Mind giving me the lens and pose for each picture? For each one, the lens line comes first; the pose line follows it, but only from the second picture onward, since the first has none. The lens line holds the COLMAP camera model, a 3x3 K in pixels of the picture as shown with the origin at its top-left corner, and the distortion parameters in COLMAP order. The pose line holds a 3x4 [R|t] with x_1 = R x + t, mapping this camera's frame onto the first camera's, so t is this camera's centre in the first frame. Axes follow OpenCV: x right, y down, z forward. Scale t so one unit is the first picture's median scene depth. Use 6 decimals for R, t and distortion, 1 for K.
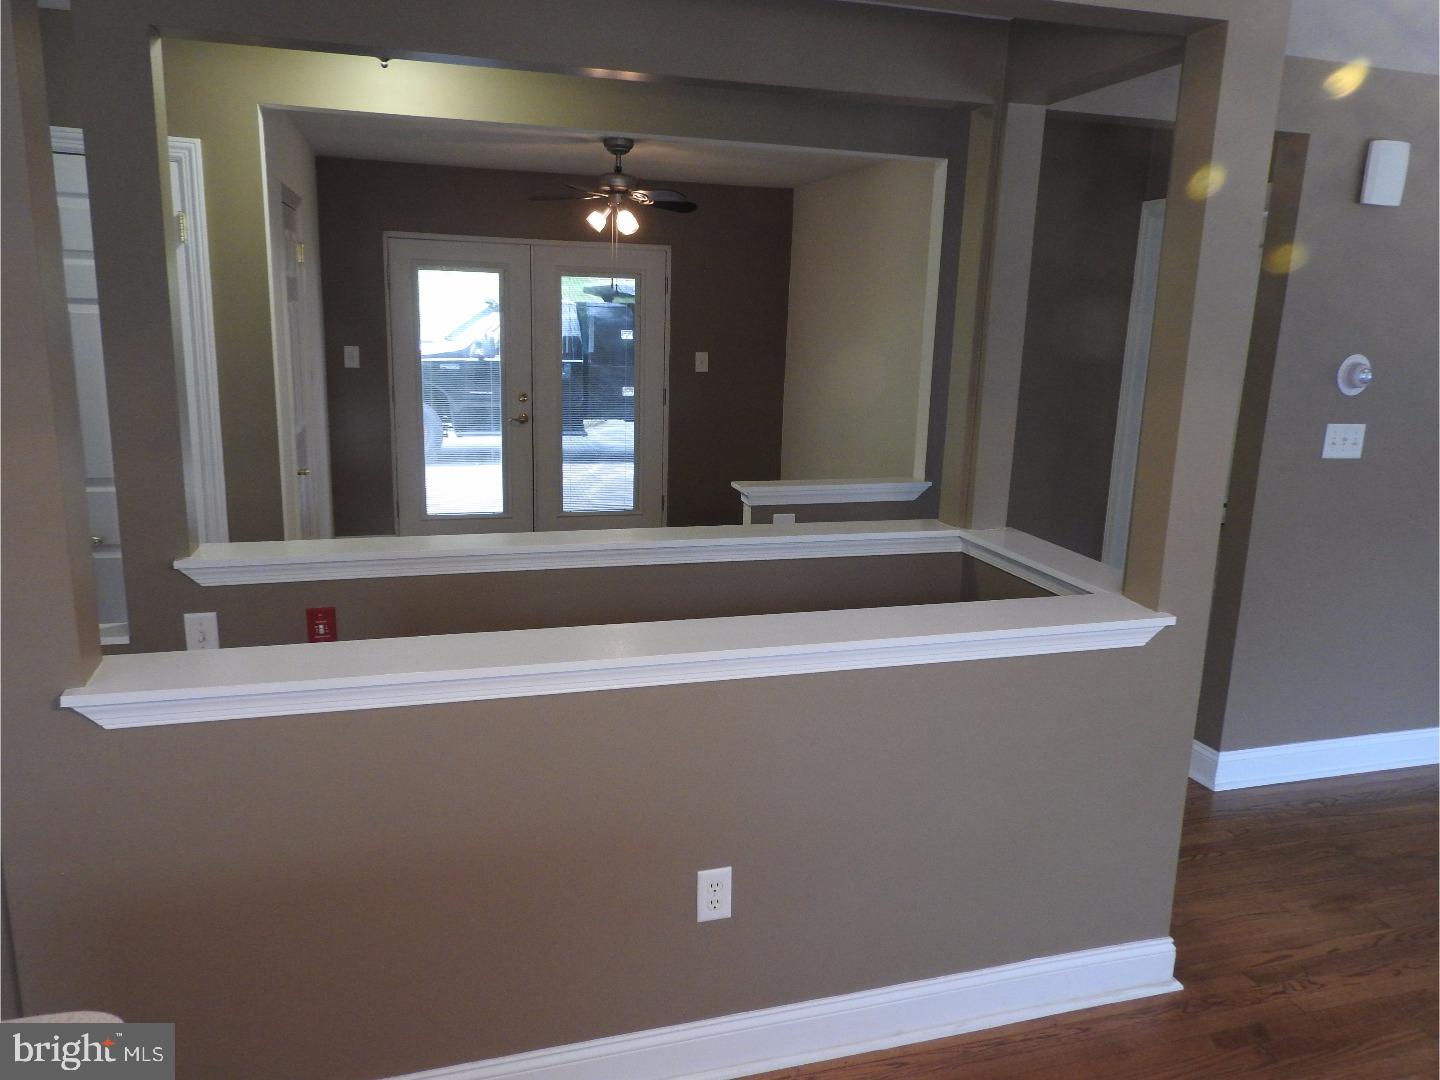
lens RADIAL K [[1031.2, 0, 719.7], [0, 1031.2, 539.2], [0, 0, 1]] dist [-0.000175, 0.003443]
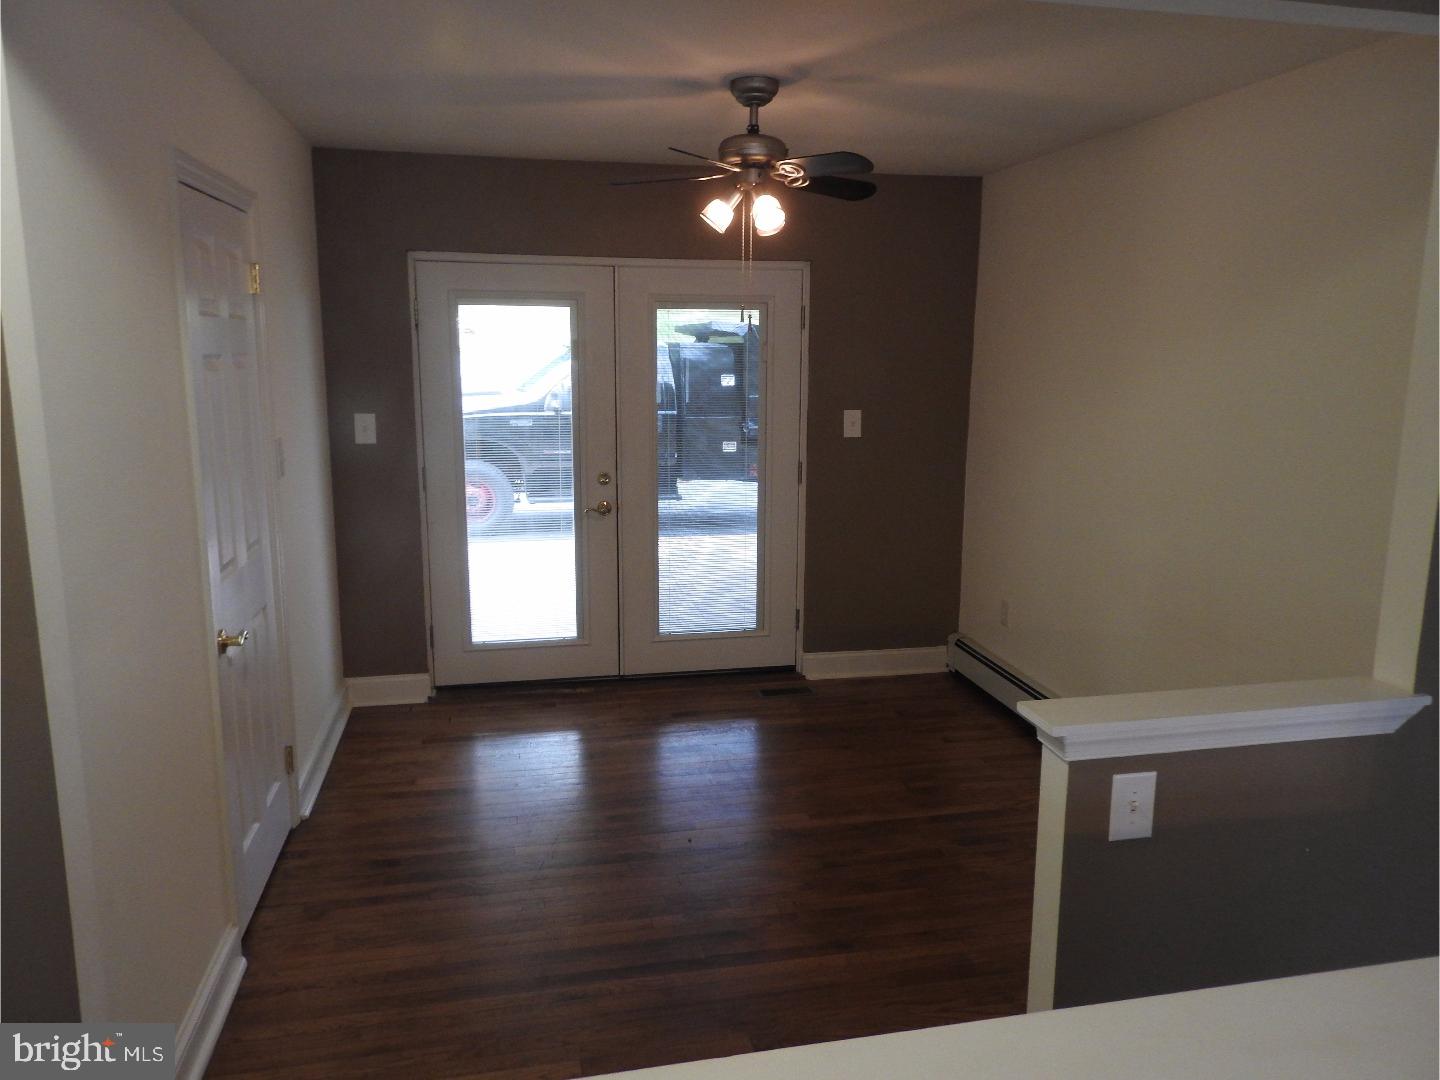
lens RADIAL K [[1031.2, 0, 719.9], [0, 1031.2, 535.3], [0, 0, 1]] dist [-0.000175, 0.003443]
pose [[0.996628, -0.008327, -0.081623, -0.052655], [0.005152, 0.999225, -0.039032, -0.069611], [0.081885, 0.038480, 0.995899, 0.296095]]
